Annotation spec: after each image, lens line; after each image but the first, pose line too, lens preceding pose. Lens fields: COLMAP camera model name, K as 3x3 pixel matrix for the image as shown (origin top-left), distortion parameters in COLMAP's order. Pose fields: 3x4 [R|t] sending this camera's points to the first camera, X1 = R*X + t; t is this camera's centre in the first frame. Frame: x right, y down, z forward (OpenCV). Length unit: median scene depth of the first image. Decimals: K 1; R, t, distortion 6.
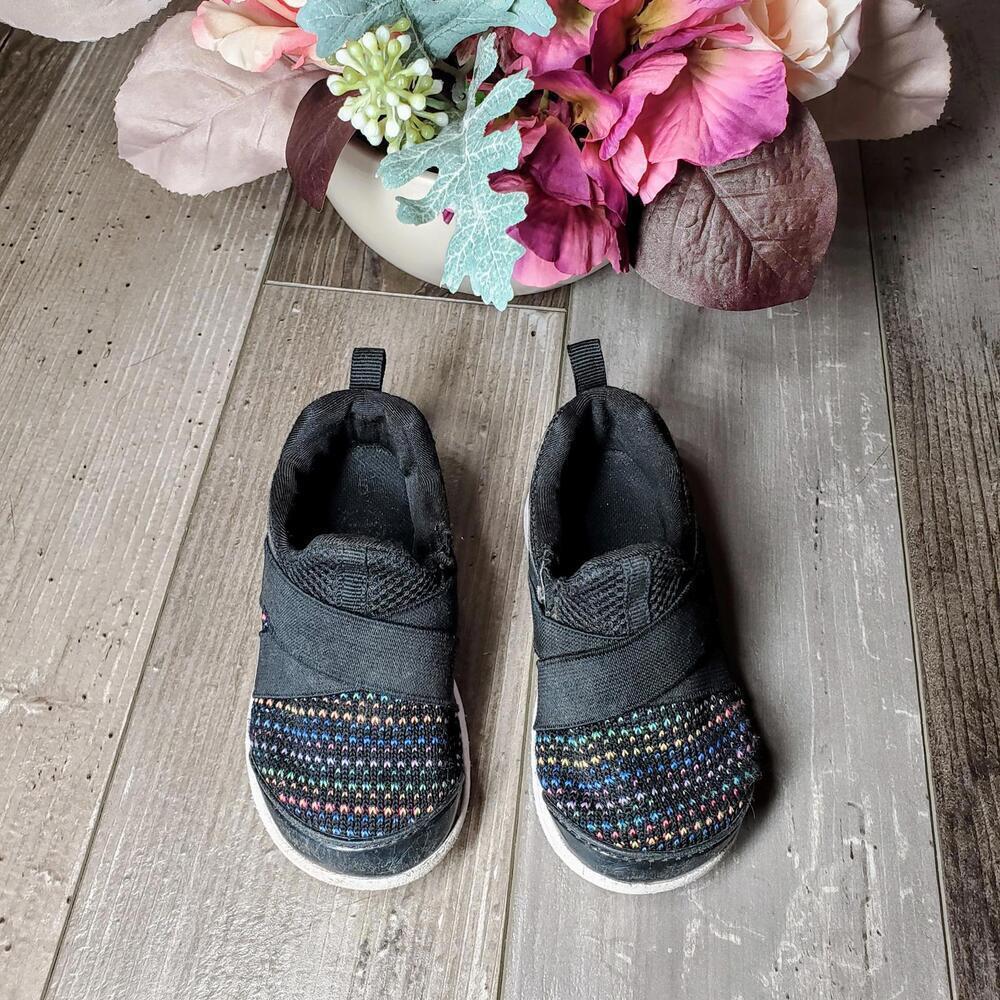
lens RADIAL K [[1014.6, 0, 500.0], [0, 1014.6, 500.0], [0, 0, 1]] dist [0.118541, -0.456893]
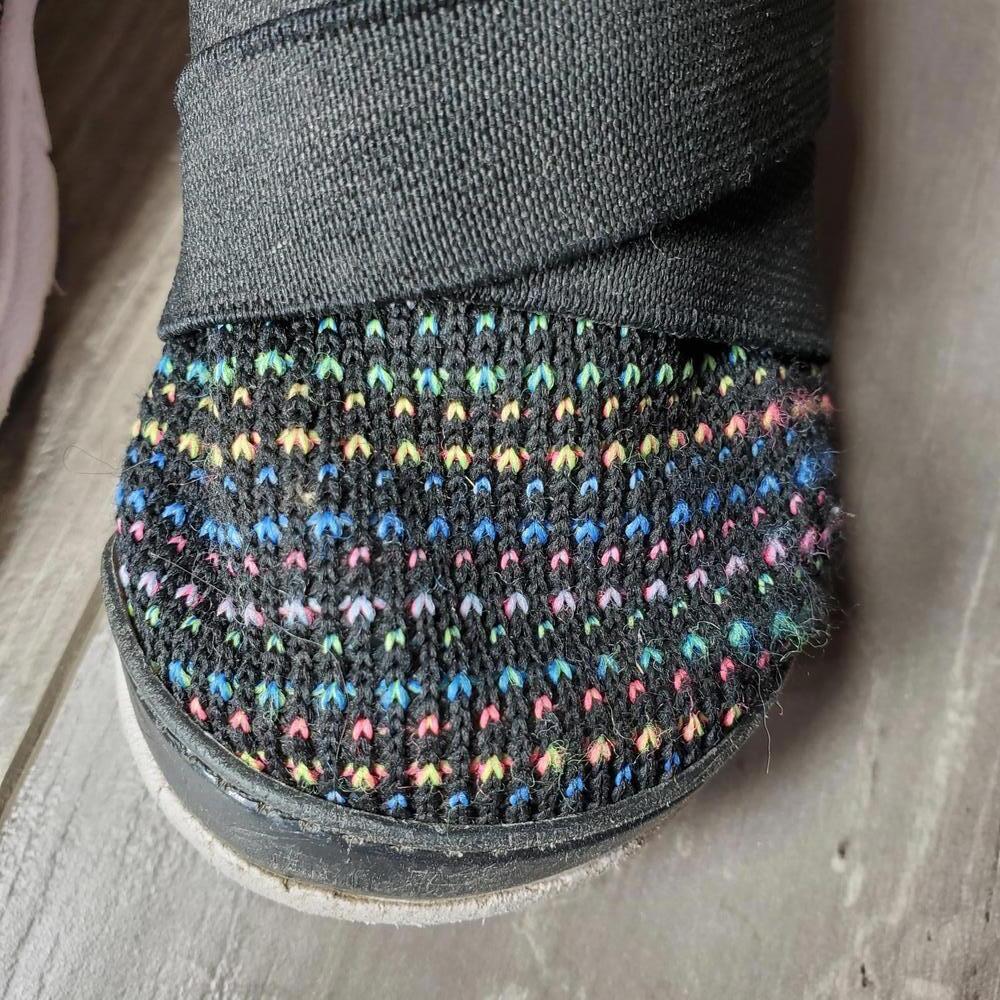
lens RADIAL K [[1053.0, 0, 500.5], [0, 1053.0, 491.4], [0, 0, 1]] dist [0.243278, -0.758116]
pose [[0.974249, 0.223281, -0.031363, 0.167455], [-0.211372, 0.952860, 0.217666, 0.186864], [0.078485, -0.205432, 0.975519, 0.715434]]
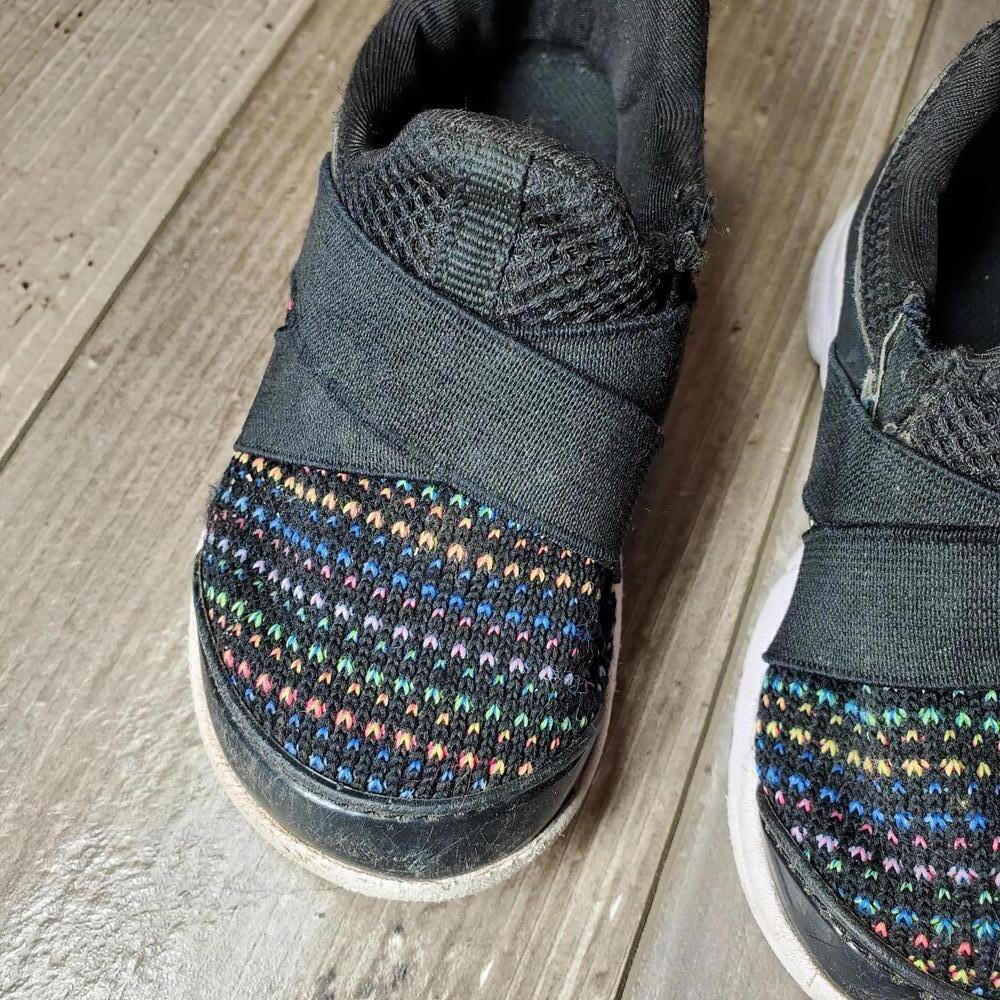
lens RADIAL K [[1081.4, 0, 512.6], [0, 1081.4, 476.1], [0, 0, 1]] dist [-0.030249, -0.024678]
pose [[0.963545, 0.254521, -0.082462, -0.066396], [-0.245027, 0.963252, 0.110033, 0.122557], [0.107438, -0.085817, 0.990501, 0.523138]]
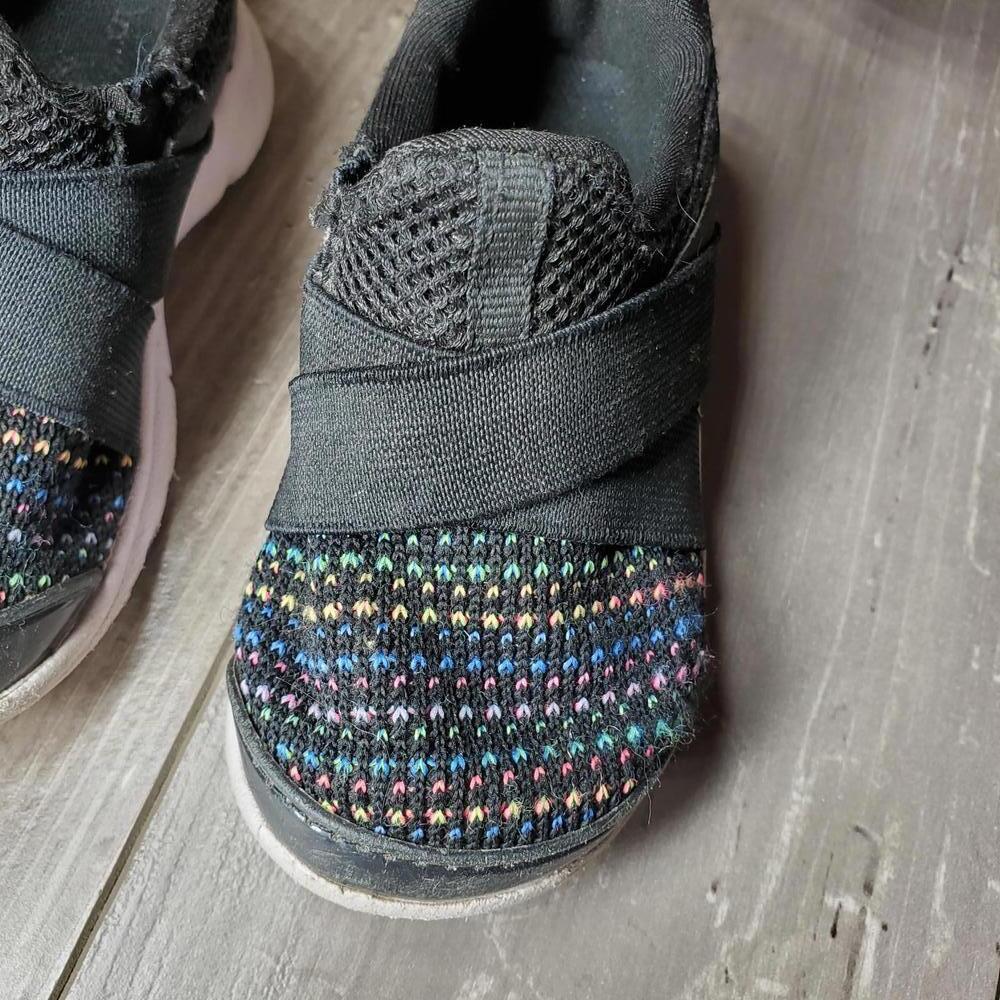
lens RADIAL K [[1050.3, 0, 494.8], [0, 1050.3, 480.9], [0, 0, 1]] dist [0.200891, -0.779683]
pose [[0.968648, 0.245829, -0.035900, 0.161839], [-0.239850, 0.963015, 0.122777, 0.124110], [0.064754, -0.110317, 0.991785, 0.543858]]
